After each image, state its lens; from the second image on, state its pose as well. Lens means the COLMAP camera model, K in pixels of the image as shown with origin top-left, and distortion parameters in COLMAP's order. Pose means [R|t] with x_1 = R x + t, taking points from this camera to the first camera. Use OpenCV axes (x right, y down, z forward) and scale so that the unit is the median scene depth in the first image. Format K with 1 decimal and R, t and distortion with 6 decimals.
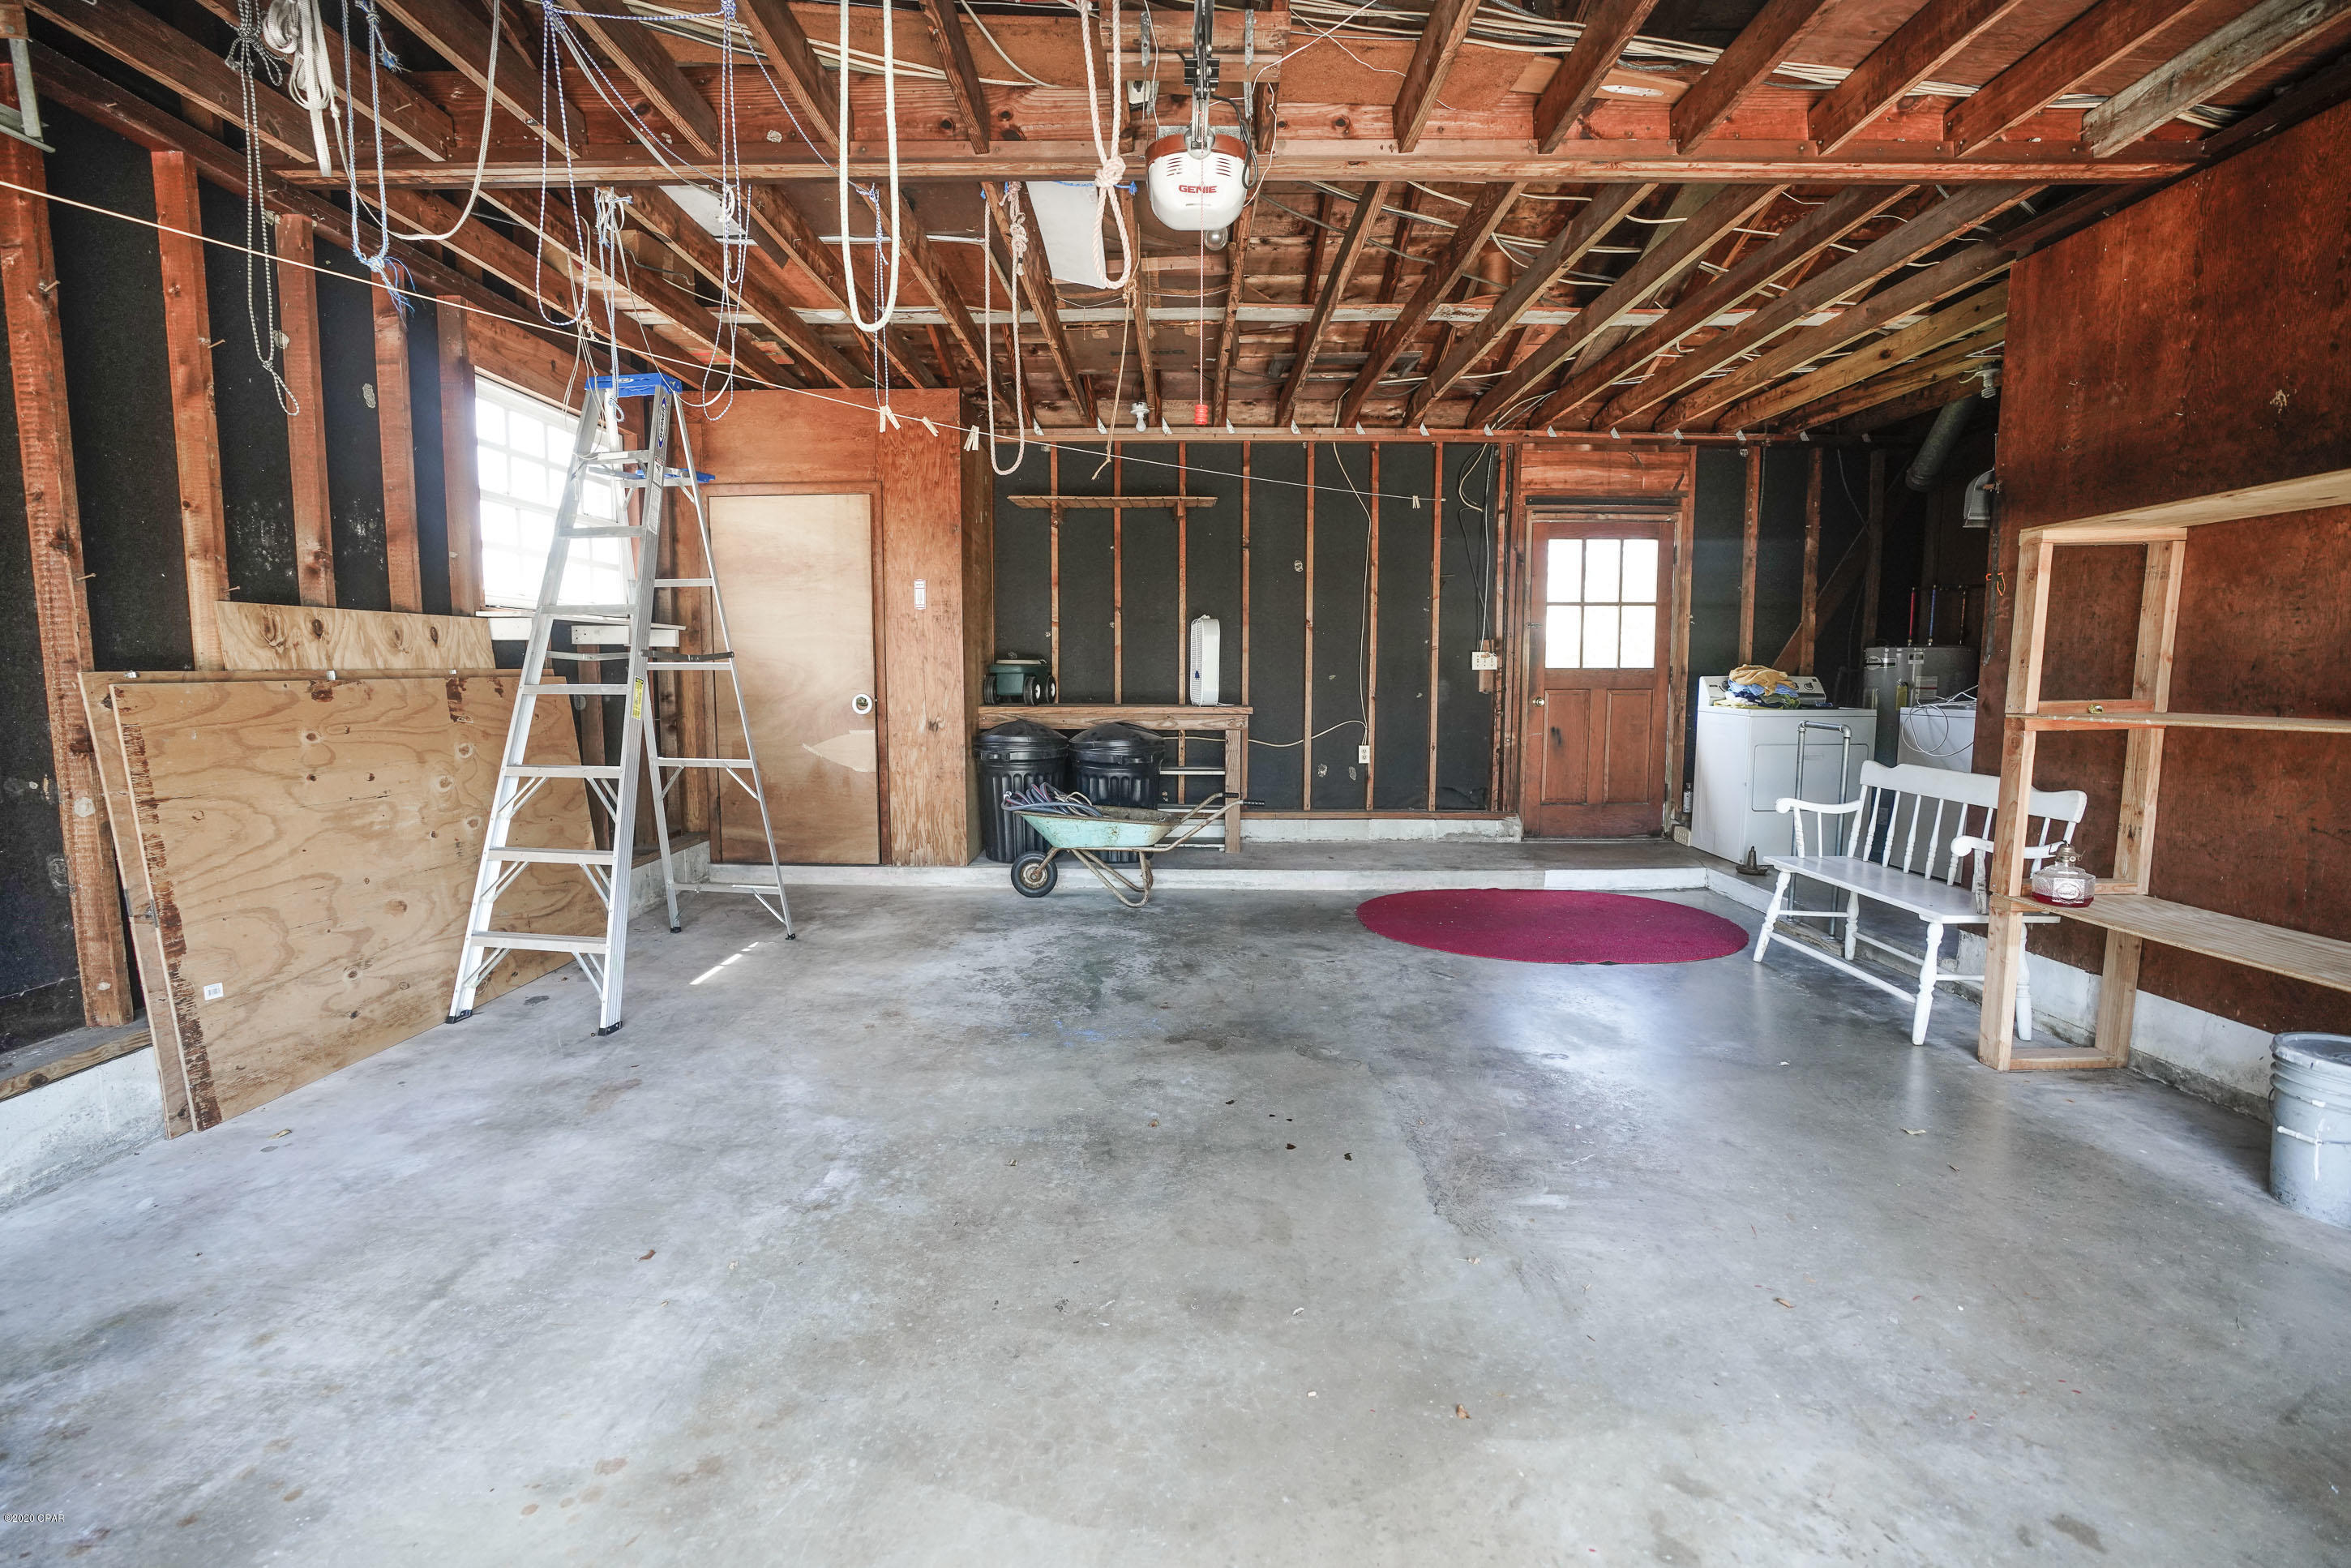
lens RADIAL K [[1096.4, 0, 1160.7], [0, 1096.4, 792.4], [0, 0, 1]] dist [-0.071679, 0.029684]
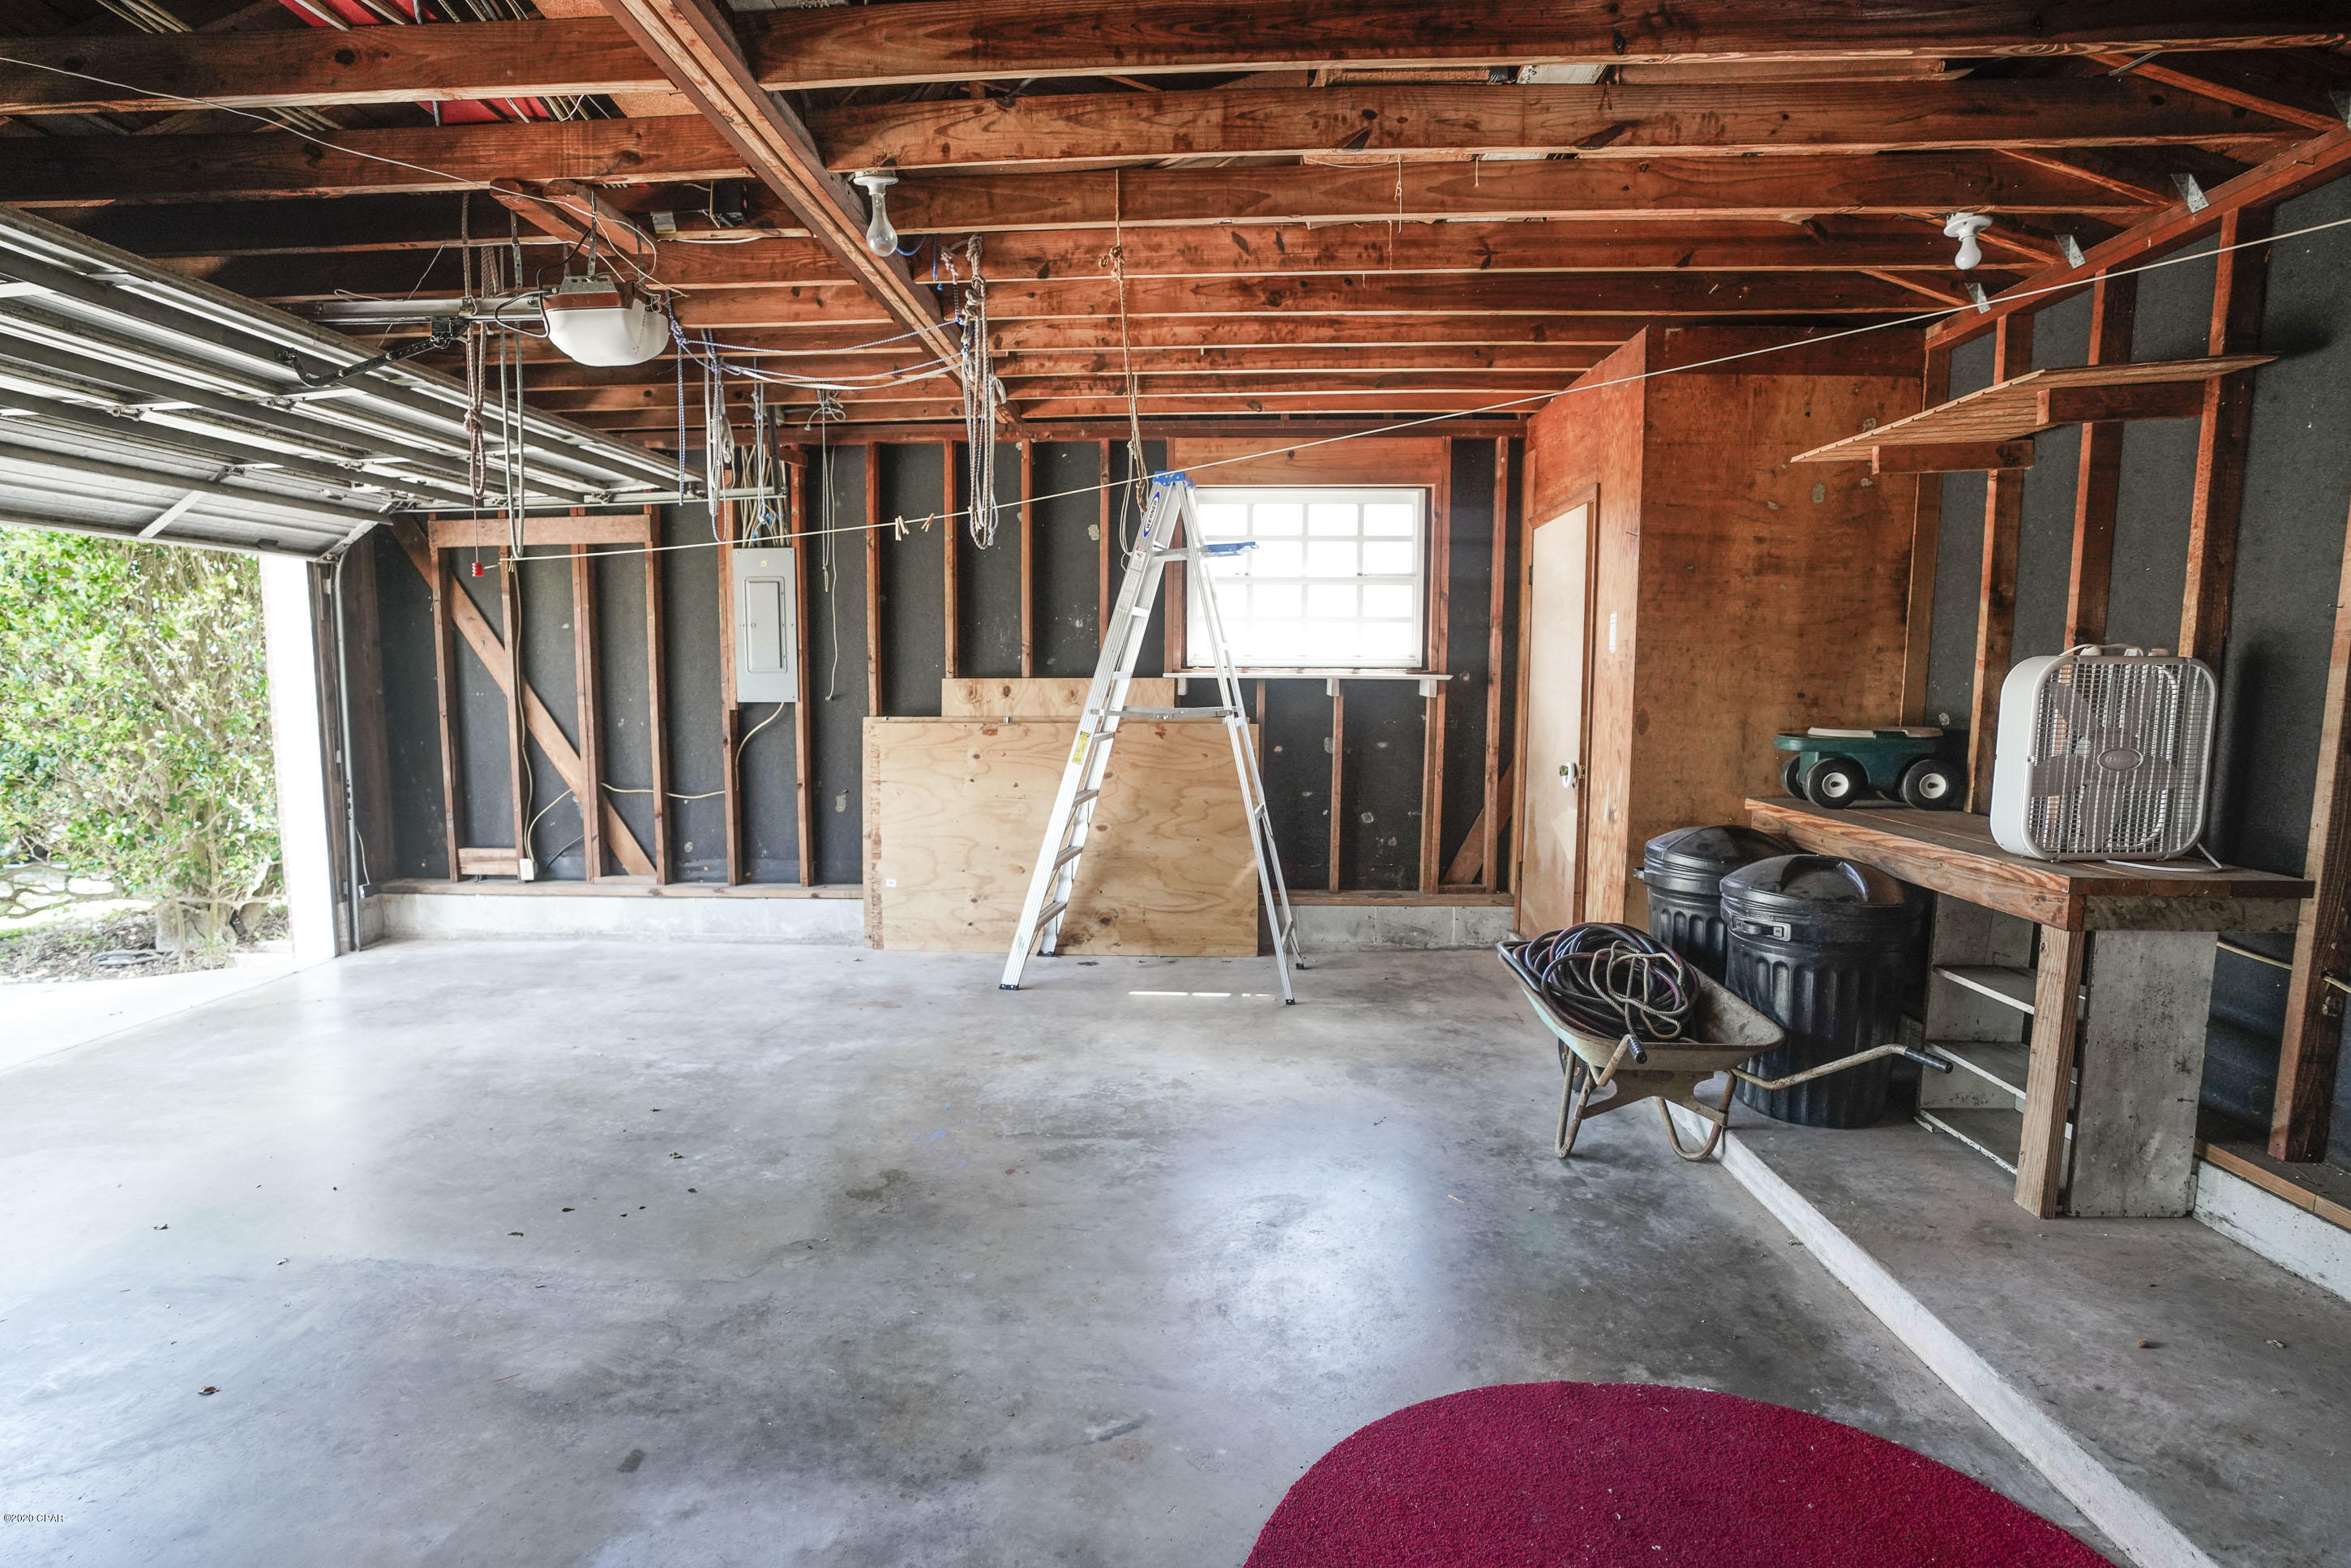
lens RADIAL K [[1106.2, 0, 1129.6], [0, 1106.2, 792.2], [0, 0, 1]] dist [-0.042023, 0.000160]
pose [[-0.047403, 0.103949, -0.993452, 0.939674], [-0.116426, 0.987216, 0.108852, -0.215717], [0.992067, 0.120824, -0.034695, 1.308336]]
